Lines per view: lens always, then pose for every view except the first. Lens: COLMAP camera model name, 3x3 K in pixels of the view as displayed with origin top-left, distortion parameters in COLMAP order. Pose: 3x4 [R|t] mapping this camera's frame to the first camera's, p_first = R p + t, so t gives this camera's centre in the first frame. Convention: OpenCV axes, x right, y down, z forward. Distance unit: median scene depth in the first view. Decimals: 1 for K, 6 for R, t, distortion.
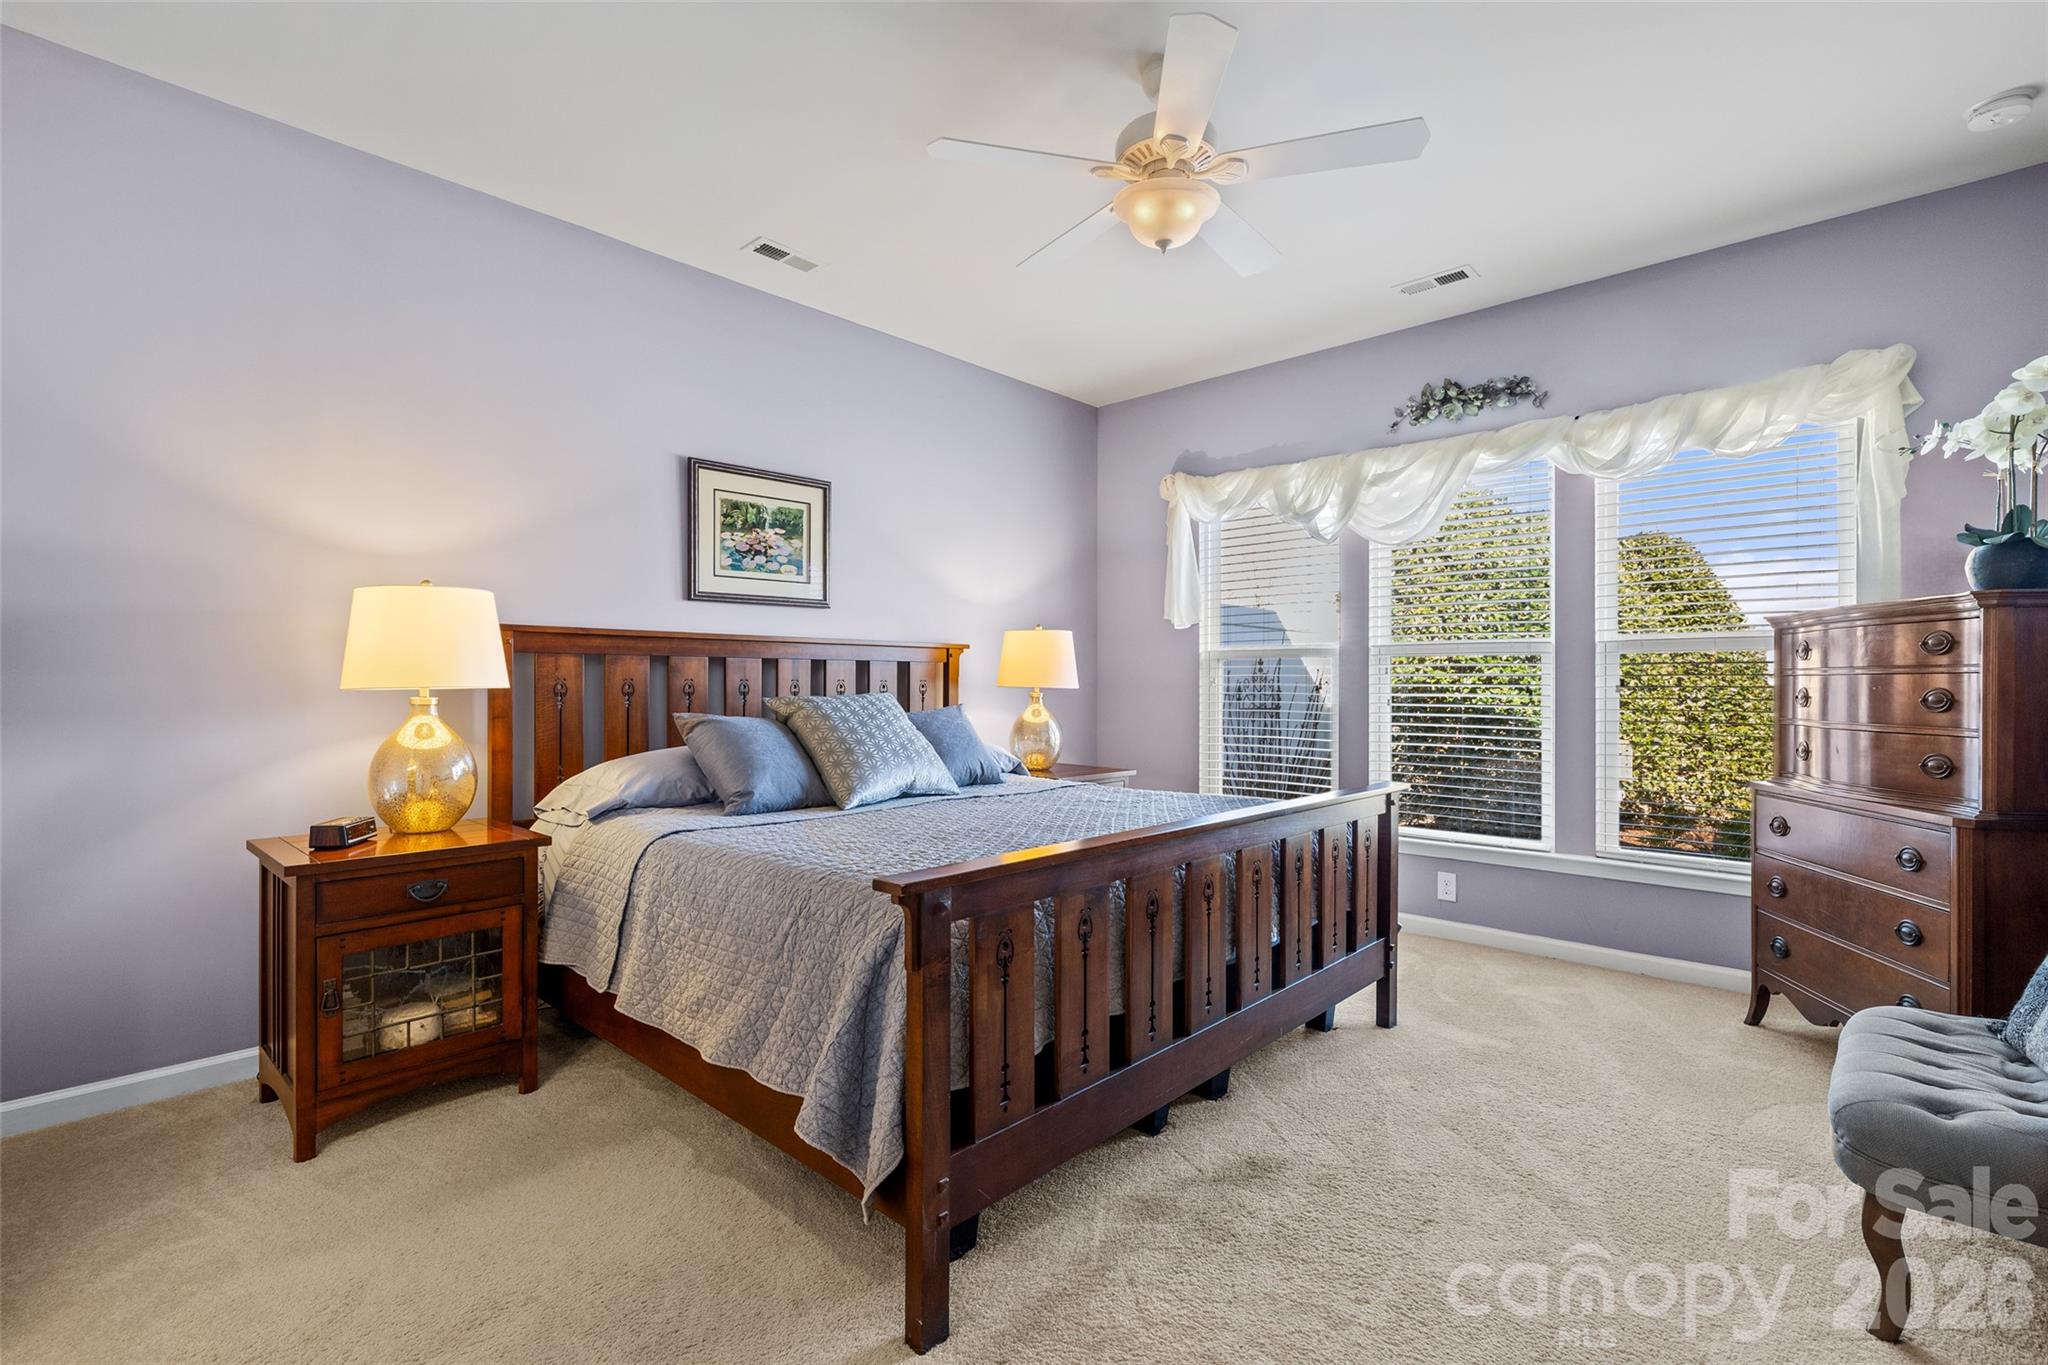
lens RADIAL K [[925.6, 0, 1024.0], [0, 925.6, 682.5], [0, 0, 1]] dist [0.001436, -0.000112]
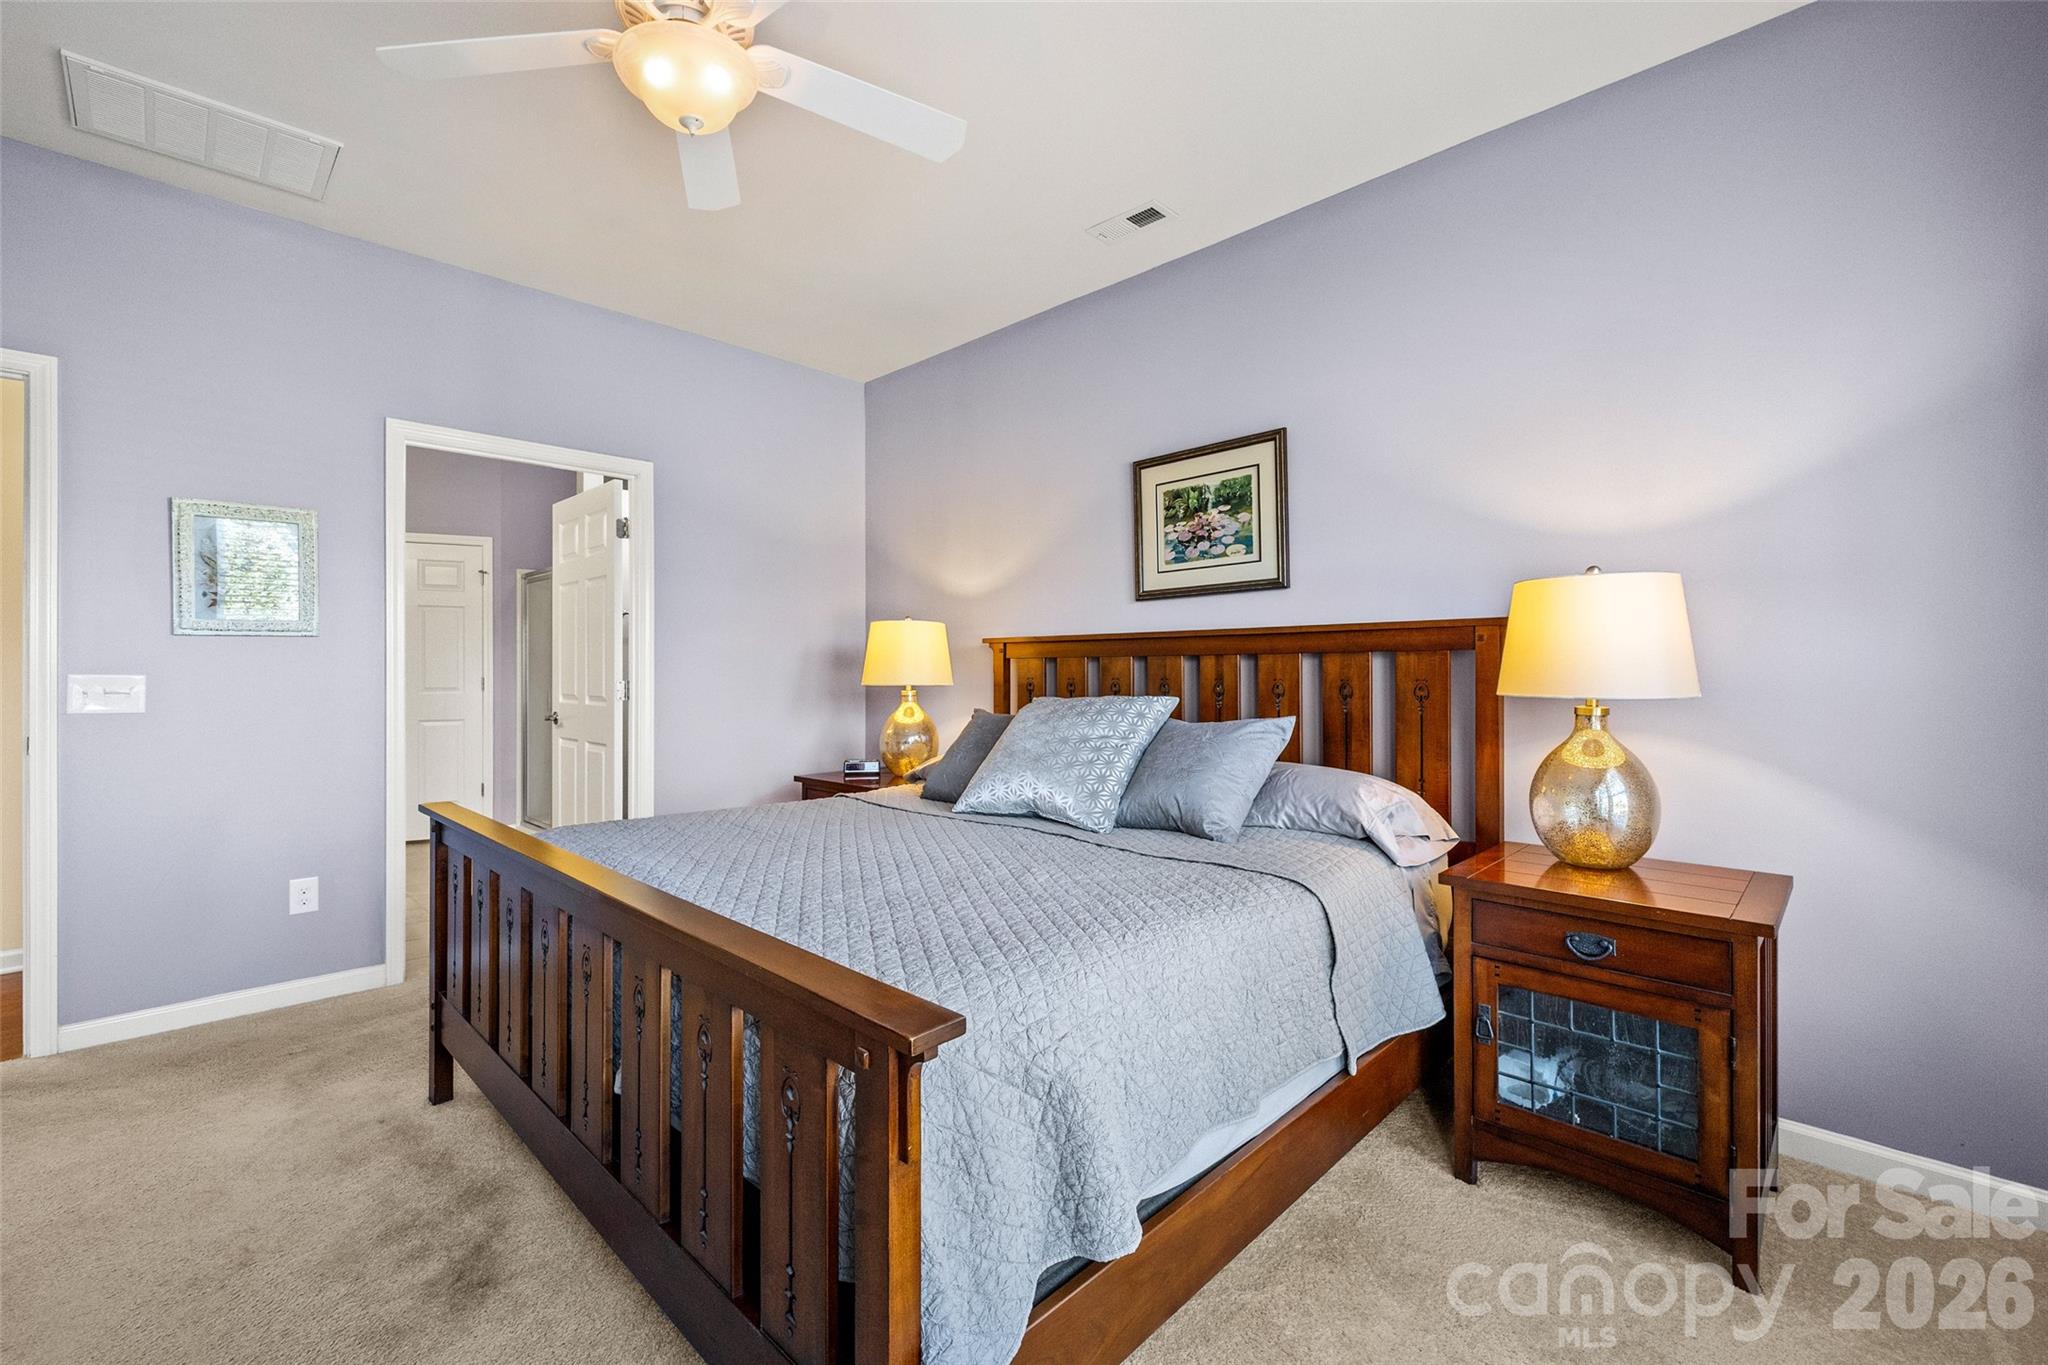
lens RADIAL K [[858.7, 0, 1024.0], [0, 858.7, 682.5], [0, 0, 1]] dist [0.001112, 0.000152]
pose [[-0.010709, 0.007058, -0.999918, 0.561154], [0.000985, 0.999975, 0.007048, -0.005302], [0.999942, -0.000909, -0.010715, 0.839791]]
